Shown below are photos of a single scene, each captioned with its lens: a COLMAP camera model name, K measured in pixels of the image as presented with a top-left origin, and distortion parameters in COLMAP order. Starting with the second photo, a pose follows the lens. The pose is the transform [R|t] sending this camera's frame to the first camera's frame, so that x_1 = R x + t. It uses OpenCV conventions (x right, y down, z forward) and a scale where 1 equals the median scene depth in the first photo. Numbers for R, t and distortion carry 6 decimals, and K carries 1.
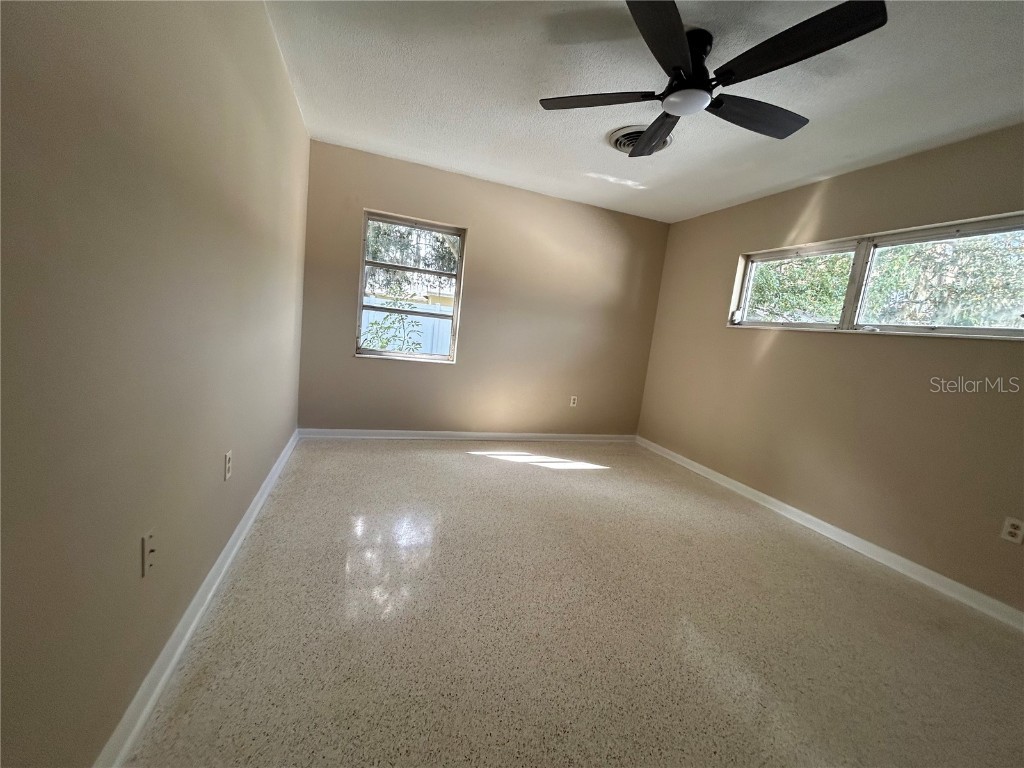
lens RADIAL K [[413.3, 0, 512.0], [0, 413.3, 384.0], [0, 0, 1]] dist [0.001345, -0.000013]
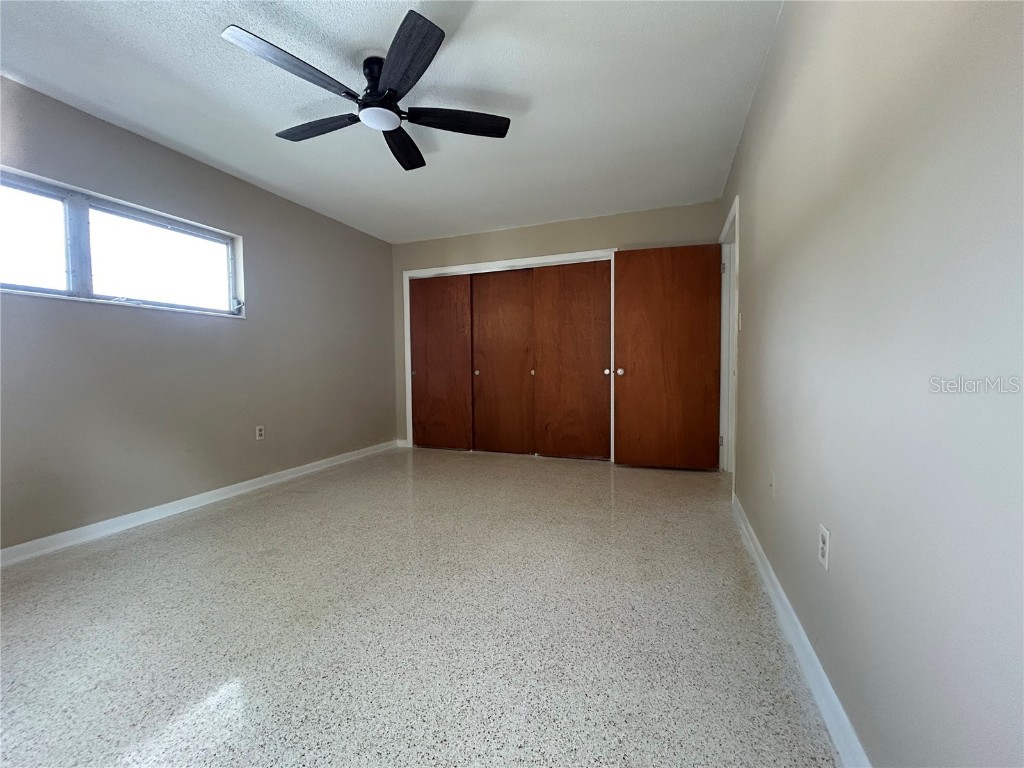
lens RADIAL K [[413.3, 0, 512.0], [0, 413.3, 384.0], [0, 0, 1]] dist [0.001345, -0.000013]
pose [[-0.763575, -0.135044, 0.631440, -0.314061], [0.012059, 0.974733, 0.223046, -0.103584], [-0.645607, 0.177927, -0.742653, 0.819880]]
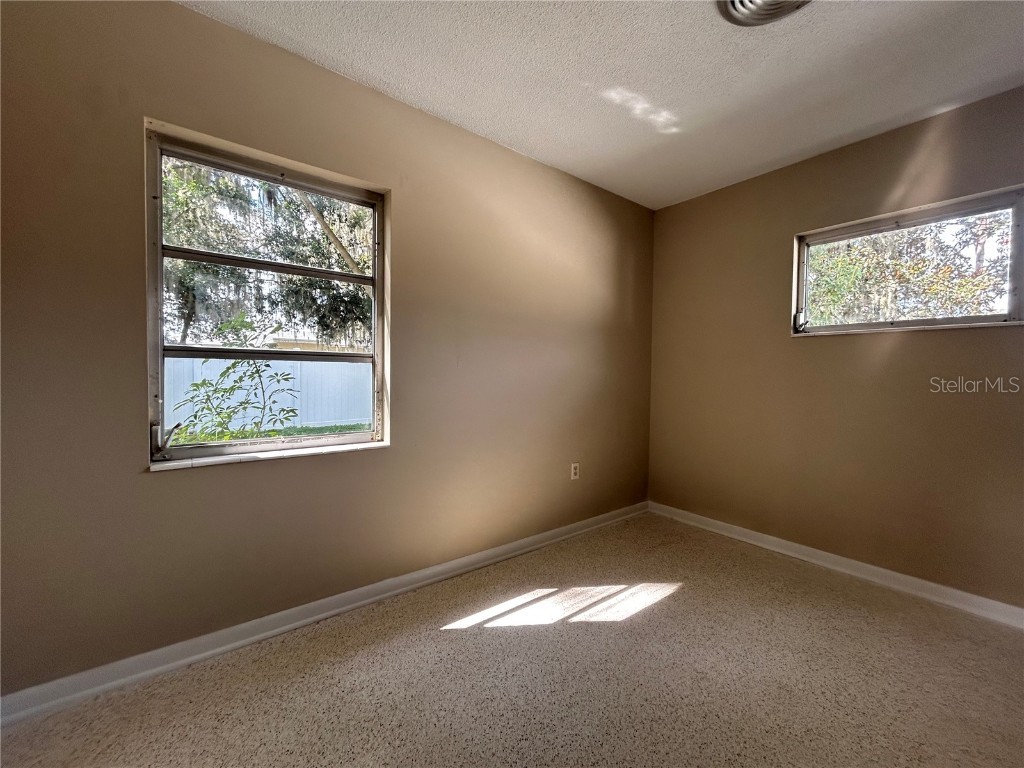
lens RADIAL K [[413.3, 0, 512.0], [0, 413.3, 384.0], [0, 0, 1]] dist [0.001345, -0.000013]
pose [[0.944383, -0.107389, 0.310819, -0.149959], [0.134203, 0.988744, -0.066143, -0.073375], [-0.300217, 0.104177, 0.948165, 0.470163]]
